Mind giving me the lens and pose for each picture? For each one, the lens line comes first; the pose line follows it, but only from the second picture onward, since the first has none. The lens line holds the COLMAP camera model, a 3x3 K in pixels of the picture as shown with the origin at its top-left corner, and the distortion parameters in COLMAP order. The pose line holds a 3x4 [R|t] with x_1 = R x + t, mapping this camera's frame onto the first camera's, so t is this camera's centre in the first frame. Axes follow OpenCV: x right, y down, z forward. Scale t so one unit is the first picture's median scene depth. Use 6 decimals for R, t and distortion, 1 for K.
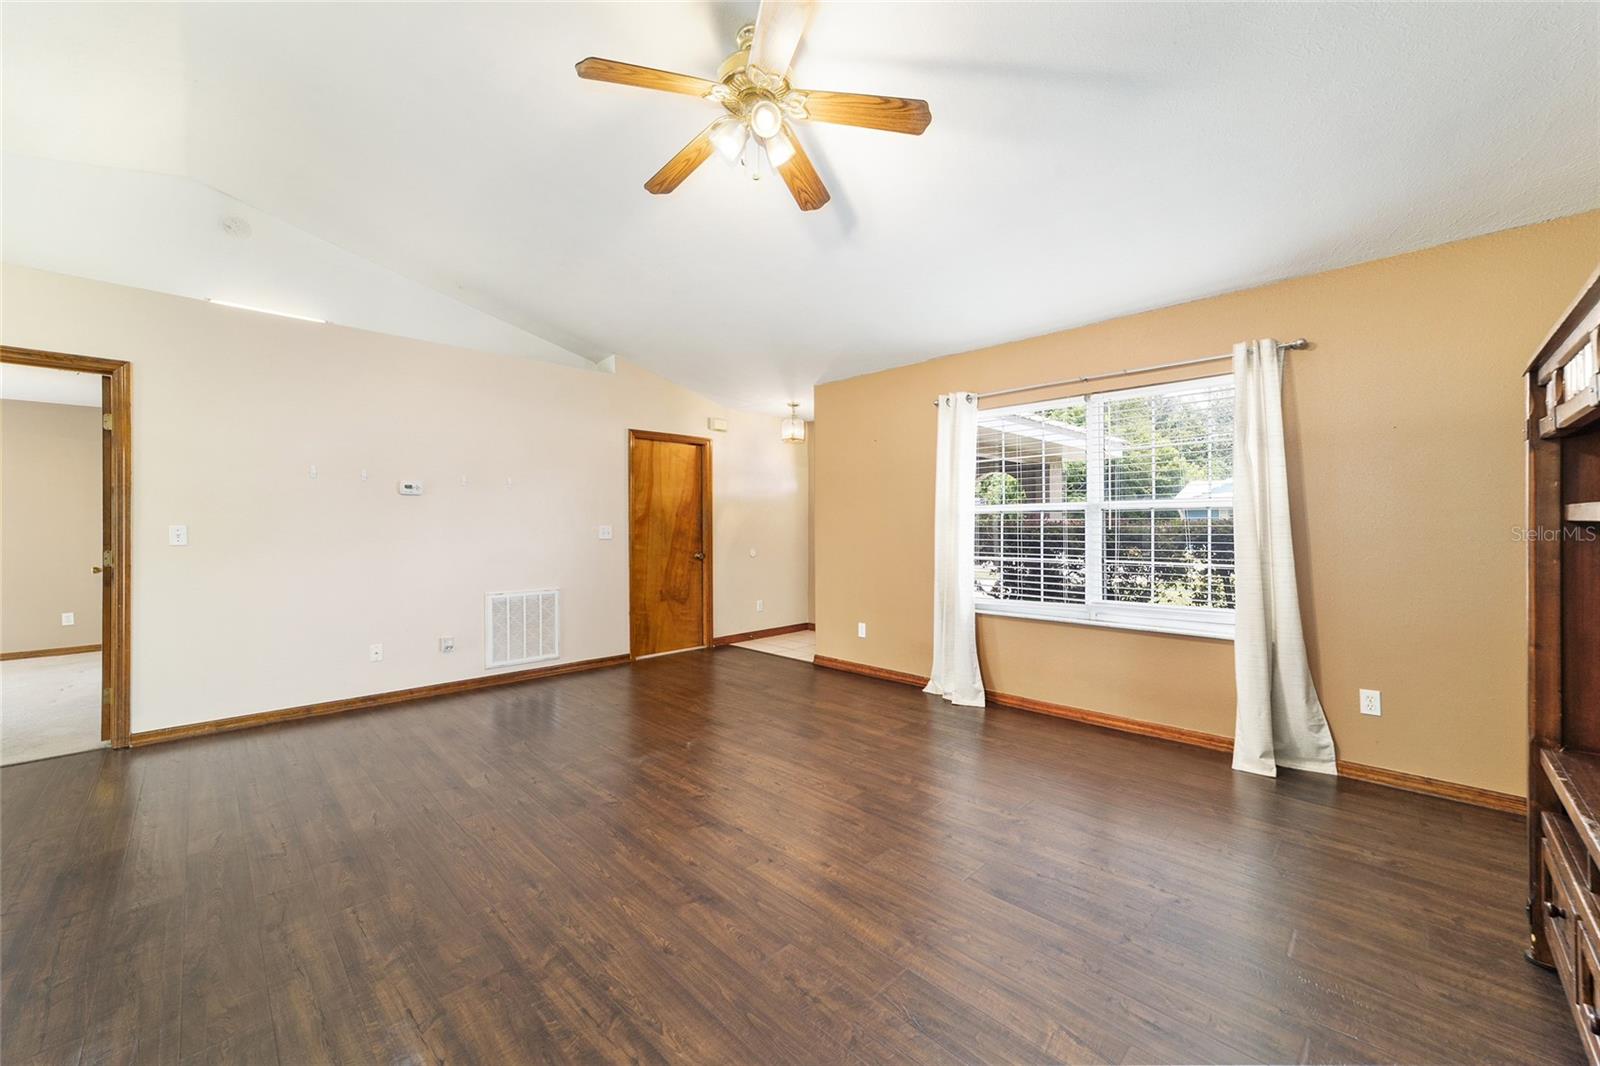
lens RADIAL K [[614.4, 0, 800.6], [0, 614.4, 526.3], [0, 0, 1]] dist [-0.017512, 0.007210]
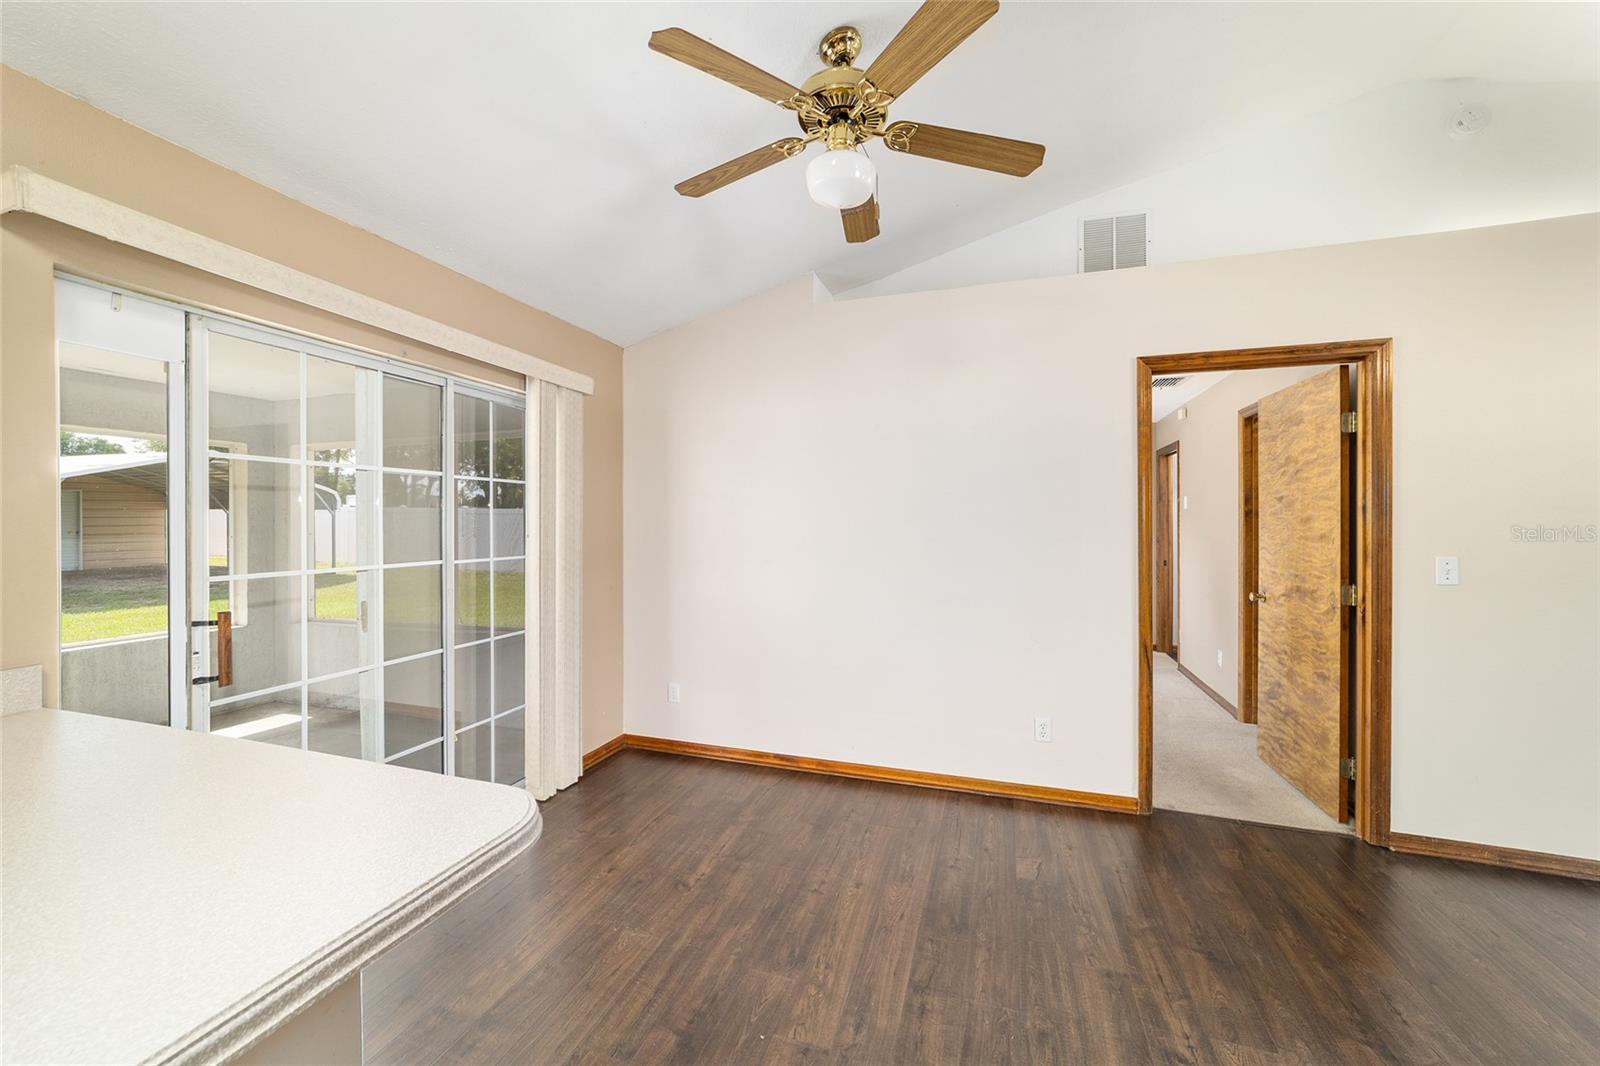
lens RADIAL K [[614.4, 0, 796.0], [0, 614.4, 524.8], [0, 0, 1]] dist [-0.017512, 0.007210]
pose [[0.449144, 0.010048, -0.893403, -0.752712], [-0.004529, 0.999950, 0.008969, -0.042732], [0.893448, 0.000018, 0.449167, 0.006746]]
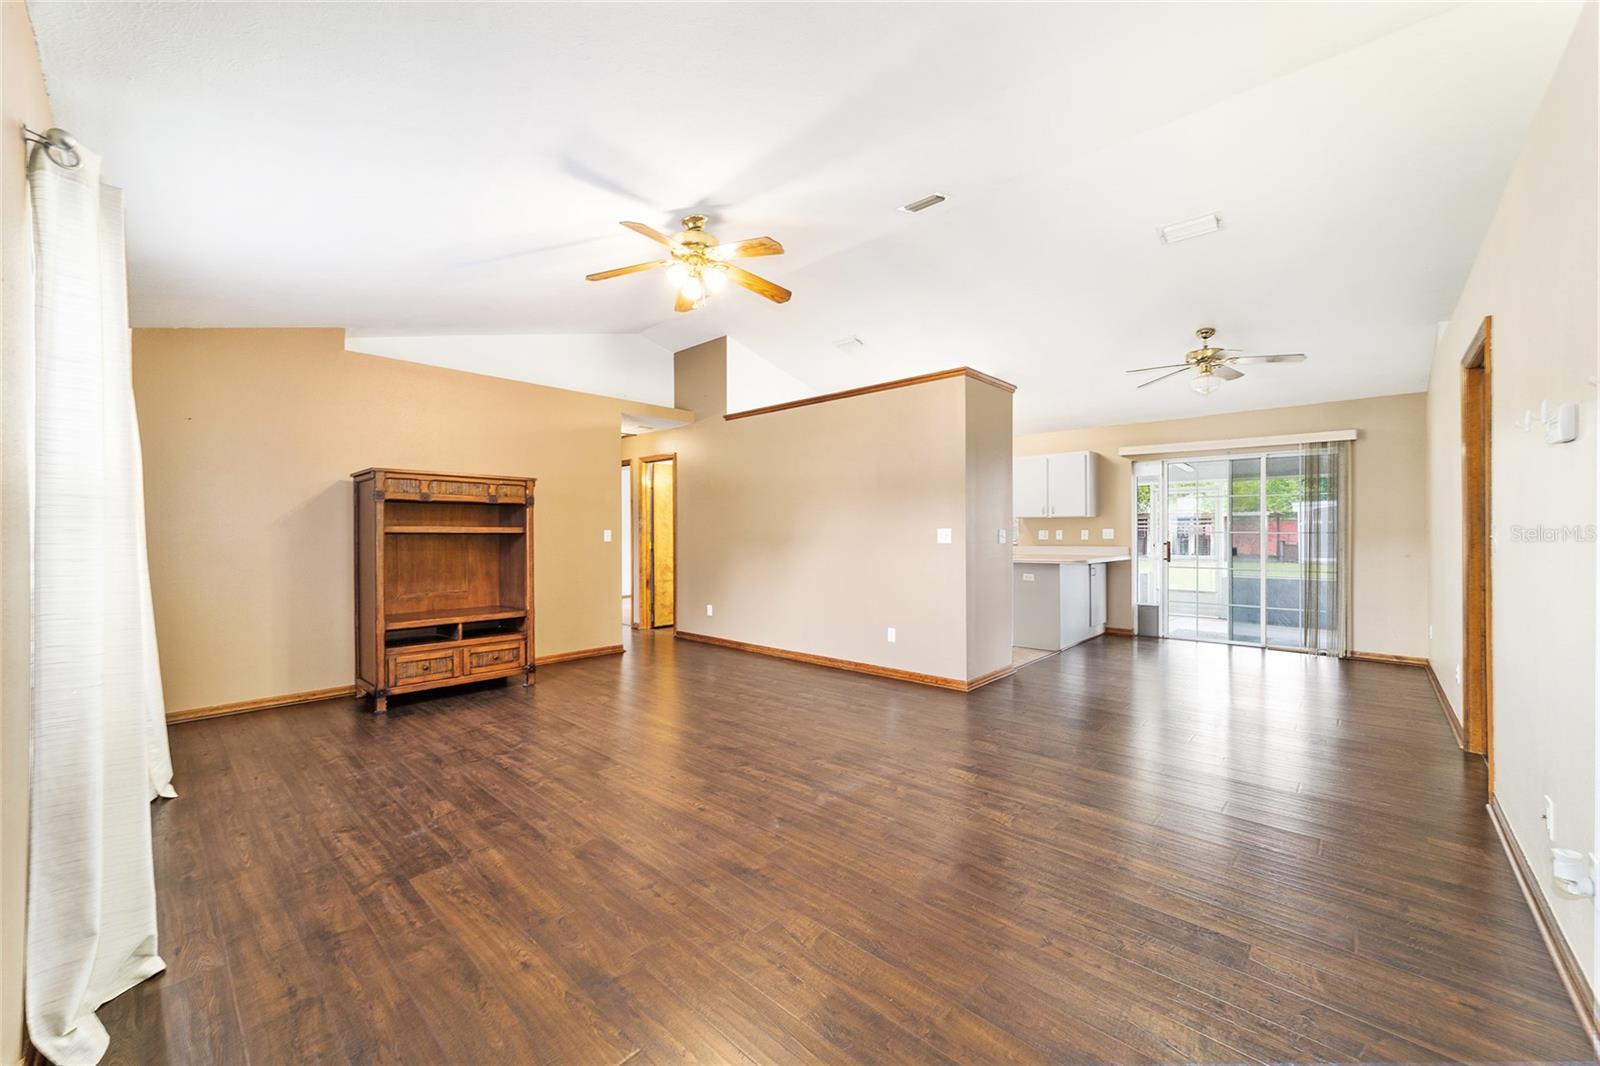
lens RADIAL K [[614.4, 0, 792.7], [0, 614.4, 531.3], [0, 0, 1]] dist [-0.017512, 0.007210]
pose [[-0.999431, 0.007763, -0.032834, -0.180405], [0.007736, 0.999970, 0.000939, -0.000609], [0.032841, 0.000684, -0.999460, 1.735895]]
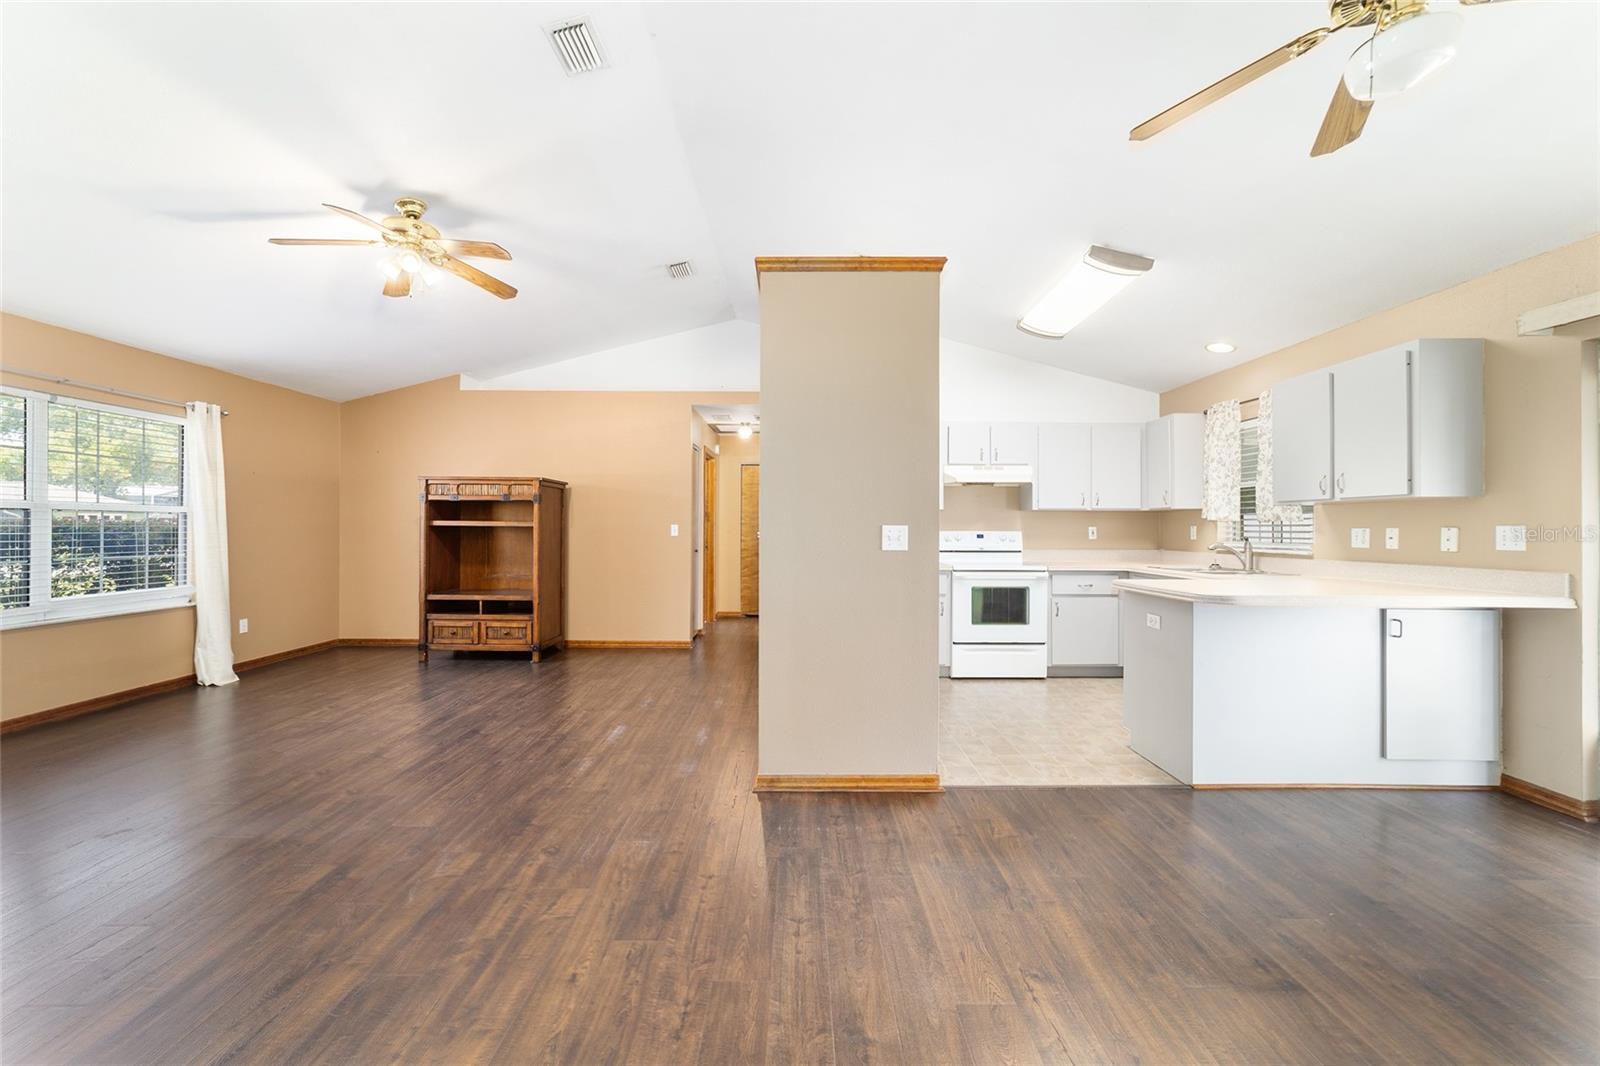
lens RADIAL K [[614.4, 0, 797.4], [0, 614.4, 526.4], [0, 0, 1]] dist [-0.017512, 0.007210]
pose [[-0.706461, 0.002500, 0.707747, -1.230005], [-0.000158, 0.999993, -0.003690, 0.005395], [-0.707752, -0.002719, -0.706456, 0.935199]]
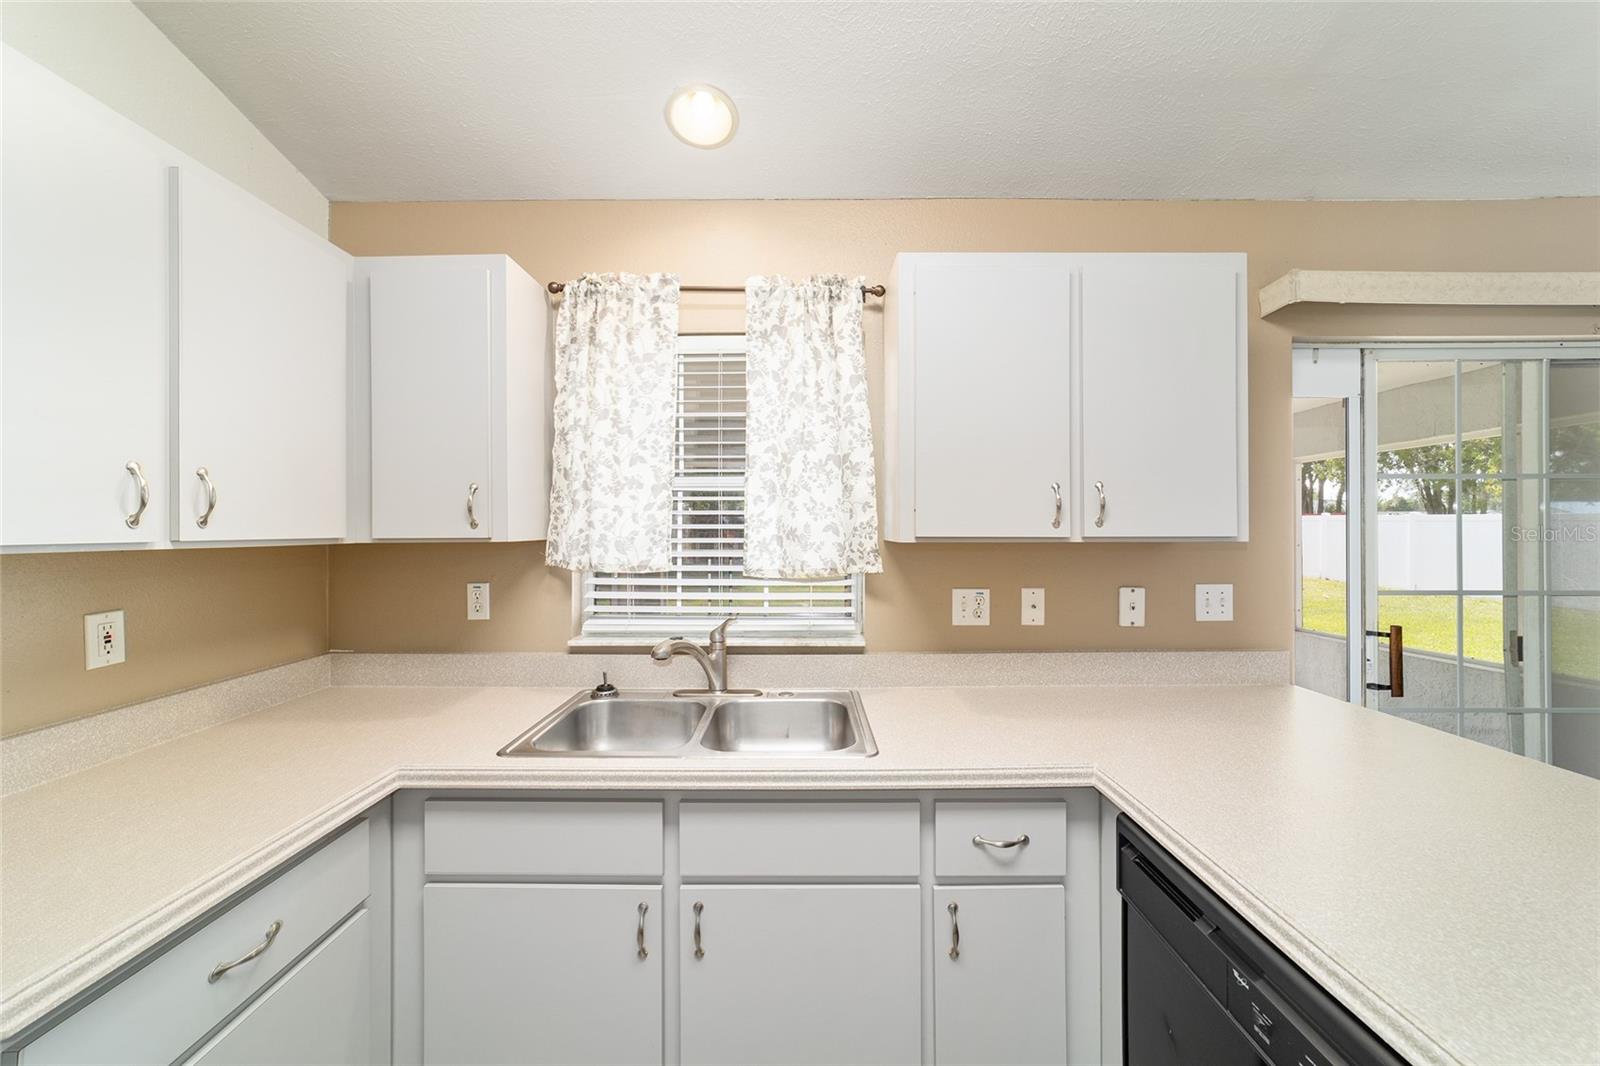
lens RADIAL K [[614.4, 0, 800.7], [0, 614.4, 526.8], [0, 0, 1]] dist [-0.017512, 0.007210]
pose [[-0.707444, 0.001140, -0.706768, -0.671766], [0.003366, 0.999993, -0.001756, -0.051101], [0.706761, -0.003621, -0.707443, -0.196652]]
